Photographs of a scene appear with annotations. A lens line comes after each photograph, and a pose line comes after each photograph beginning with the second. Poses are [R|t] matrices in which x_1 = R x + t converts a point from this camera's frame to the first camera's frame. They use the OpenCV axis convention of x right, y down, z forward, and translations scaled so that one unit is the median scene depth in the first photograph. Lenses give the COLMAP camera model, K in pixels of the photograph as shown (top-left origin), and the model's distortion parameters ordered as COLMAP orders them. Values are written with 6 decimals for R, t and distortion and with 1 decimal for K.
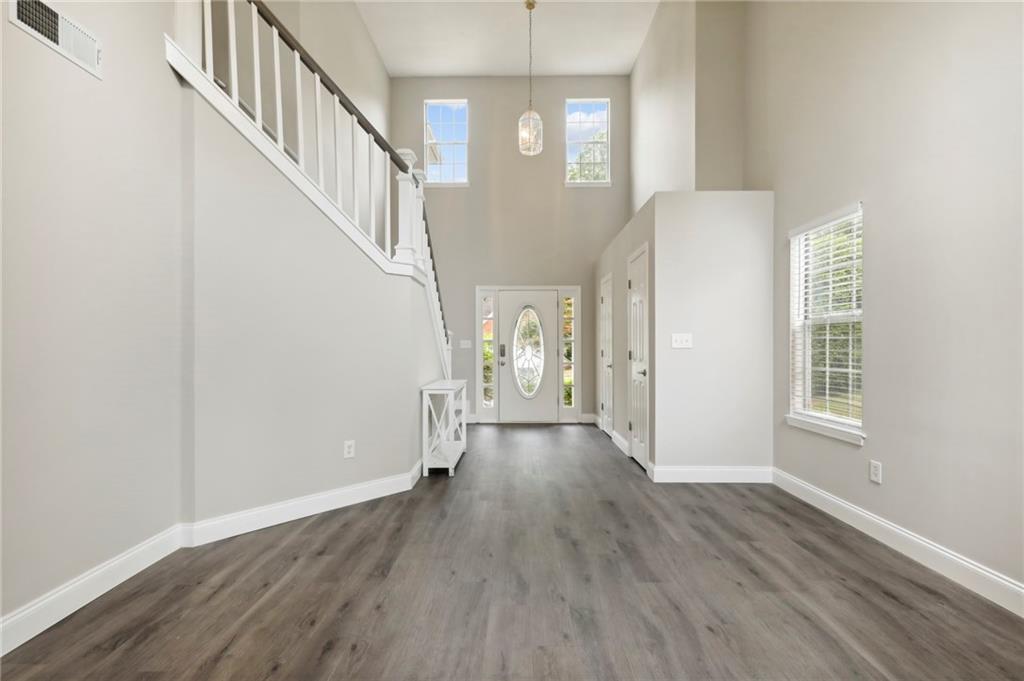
lens RADIAL K [[461.9, 0, 516.0], [0, 461.9, 351.4], [0, 0, 1]] dist [0.013042, -0.006786]
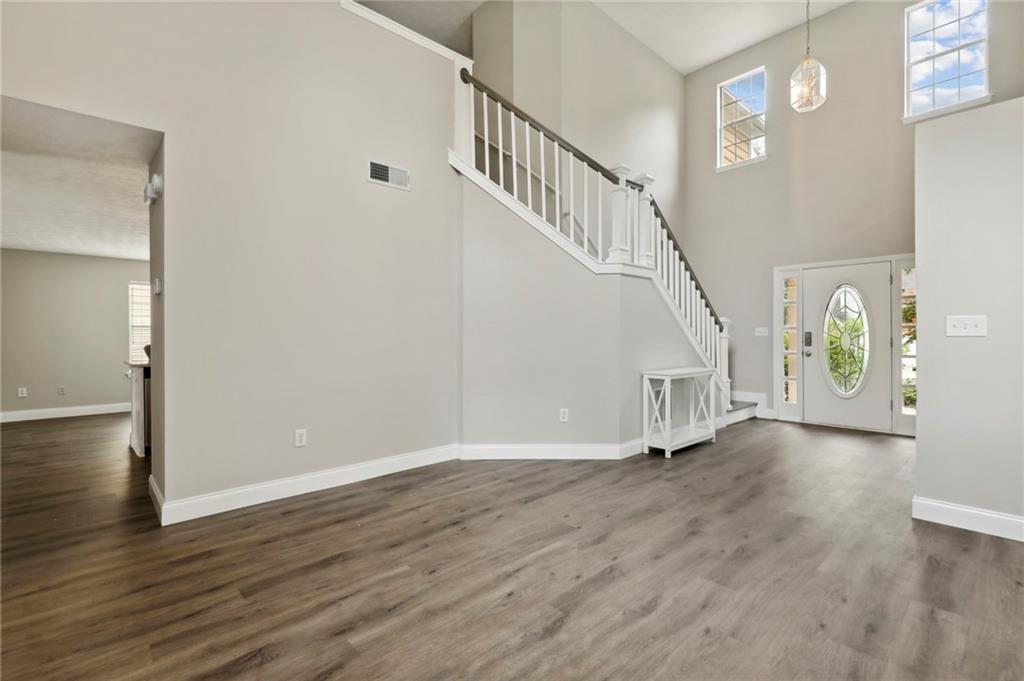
lens RADIAL K [[461.9, 0, 514.1], [0, 461.9, 332.3], [0, 0, 1]] dist [0.013042, -0.006786]
pose [[0.683720, -0.004743, -0.729729, 0.469182], [-0.006583, 0.999898, -0.012667, 0.000306], [0.729714, 0.013465, 0.683619, 0.028511]]
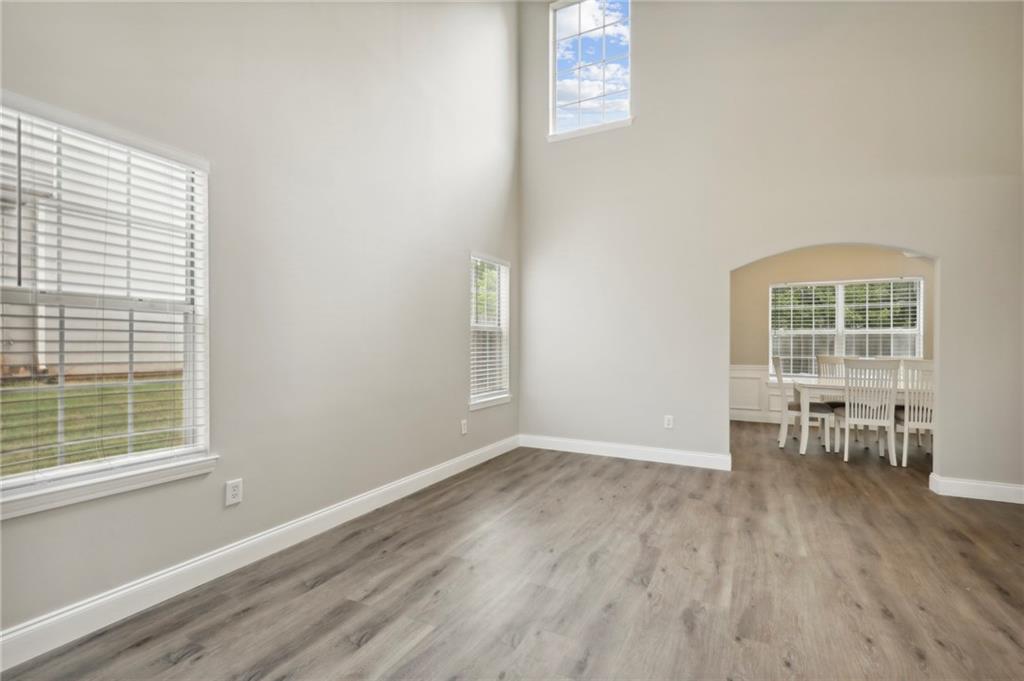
lens RADIAL K [[461.9, 0, 514.0], [0, 461.9, 344.4], [0, 0, 1]] dist [0.013042, -0.006786]
pose [[-0.889586, 0.002821, 0.456760, -0.061215], [0.005001, 0.999981, 0.003564, -0.010318], [-0.456741, 0.005454, -0.889583, 1.258418]]
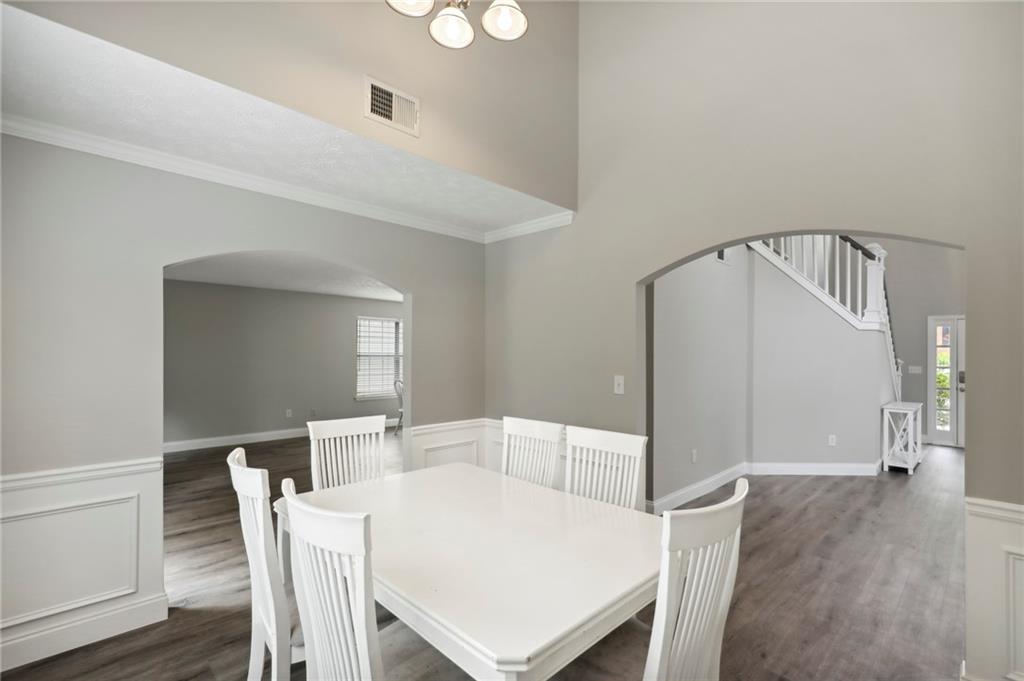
lens RADIAL K [[461.9, 0, 511.8], [0, 461.9, 348.0], [0, 0, 1]] dist [0.013042, -0.006786]
pose [[0.701379, 0.002270, -0.712785, 0.011152], [-0.019070, 0.999697, -0.015581, -0.066104], [0.712534, 0.024521, 0.701209, -0.943069]]
